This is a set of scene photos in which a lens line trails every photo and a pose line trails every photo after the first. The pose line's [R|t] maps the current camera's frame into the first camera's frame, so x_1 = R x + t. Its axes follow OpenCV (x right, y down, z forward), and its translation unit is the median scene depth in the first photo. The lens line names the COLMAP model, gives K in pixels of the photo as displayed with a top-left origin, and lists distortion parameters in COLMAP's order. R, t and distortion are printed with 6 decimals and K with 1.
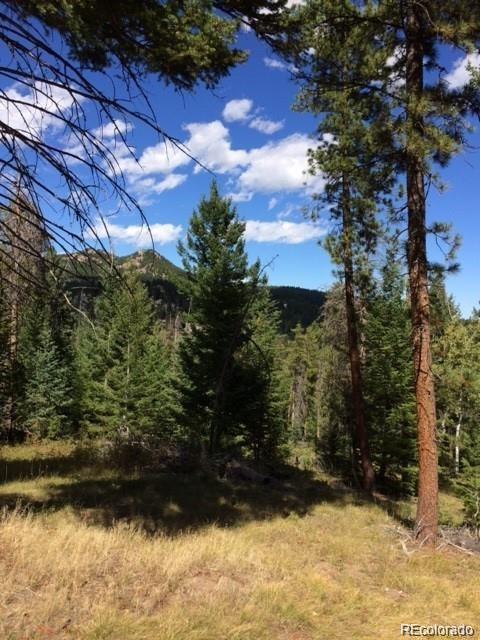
lens RADIAL K [[529.5, 0, 239.3], [0, 529.5, 319.8], [0, 0, 1]] dist [-0.003303, -0.007463]
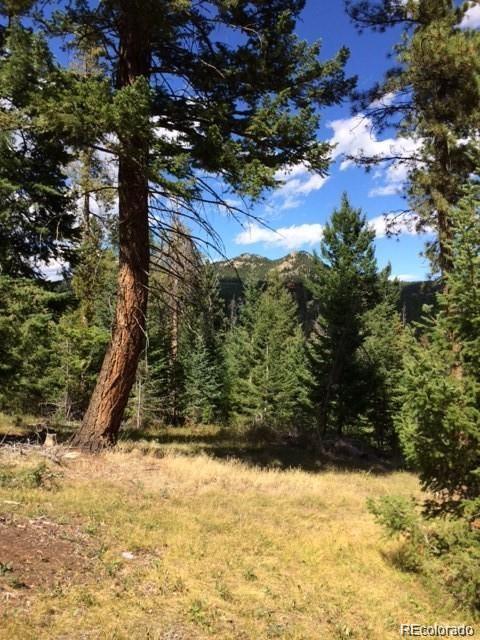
lens RADIAL K [[529.5, 0, 235.6], [0, 529.5, 320.4], [0, 0, 1]] dist [-0.003303, -0.007463]
pose [[0.956146, -0.029990, -0.291351, 0.062088], [0.029952, 0.999541, -0.004591, -0.007011], [0.291355, -0.004337, 0.956605, -0.124188]]
